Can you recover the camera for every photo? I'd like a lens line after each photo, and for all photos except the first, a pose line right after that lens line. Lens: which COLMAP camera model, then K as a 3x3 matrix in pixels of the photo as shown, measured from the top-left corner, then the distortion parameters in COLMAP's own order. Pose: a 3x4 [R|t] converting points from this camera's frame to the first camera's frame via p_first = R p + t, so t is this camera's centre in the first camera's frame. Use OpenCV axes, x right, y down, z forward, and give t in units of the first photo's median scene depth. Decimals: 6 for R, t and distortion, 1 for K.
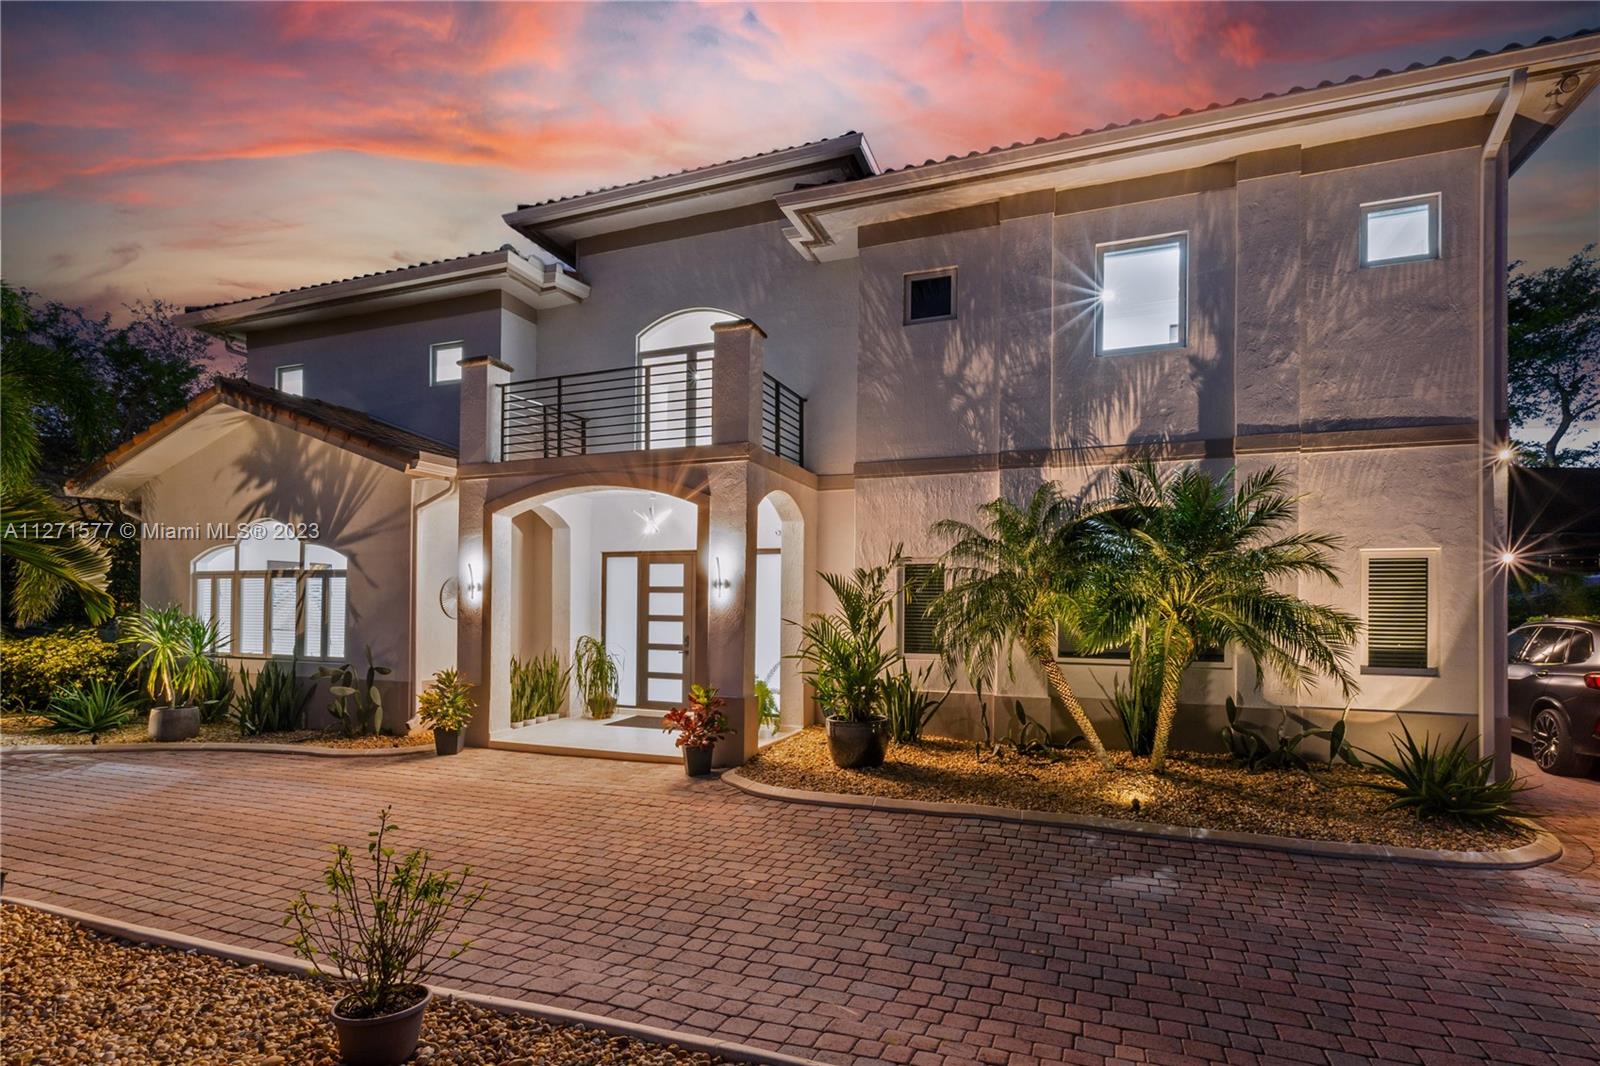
lens RADIAL K [[762.5, 0, 802.7], [0, 762.5, 592.5], [0, 0, 1]] dist [0.020186, 0.000005]
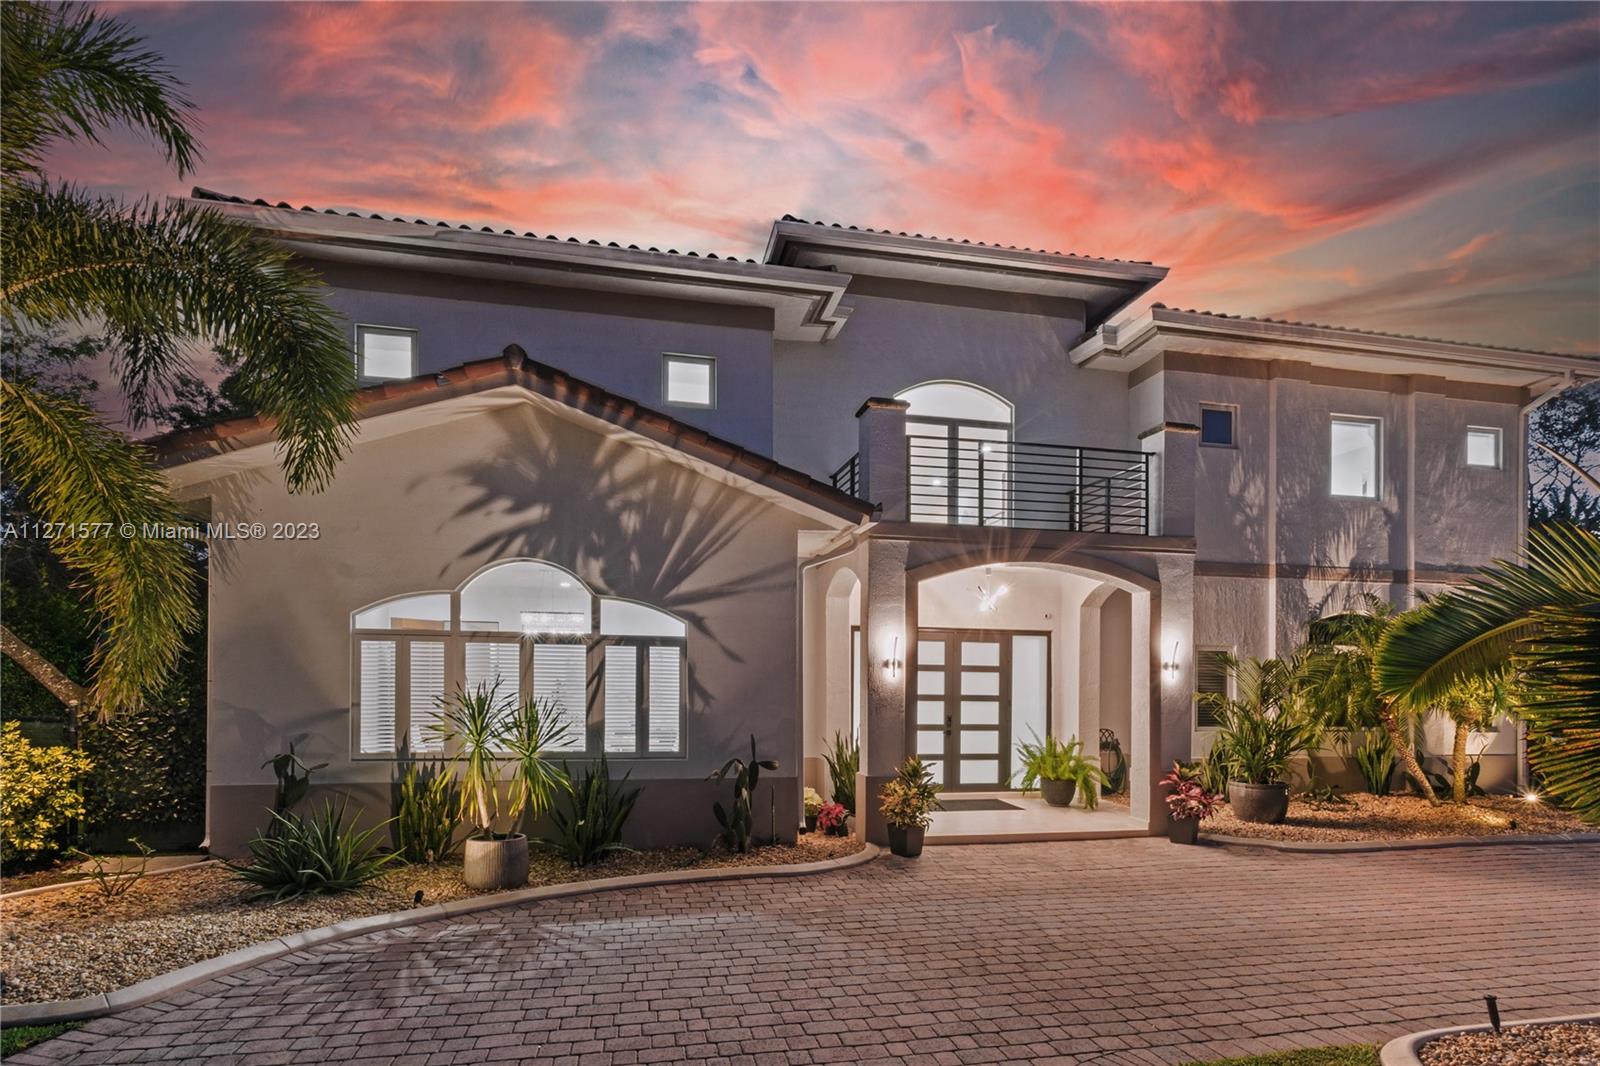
lens RADIAL K [[744.6, 0, 799.8], [0, 744.6, 675.6], [0, 0, 1]] dist [0.019909, -0.000133]
pose [[0.850348, 0.009230, 0.526140, -0.966771], [-0.014692, 0.999873, 0.006205, 0.002263], [-0.526016, -0.013006, 0.850375, 0.336178]]
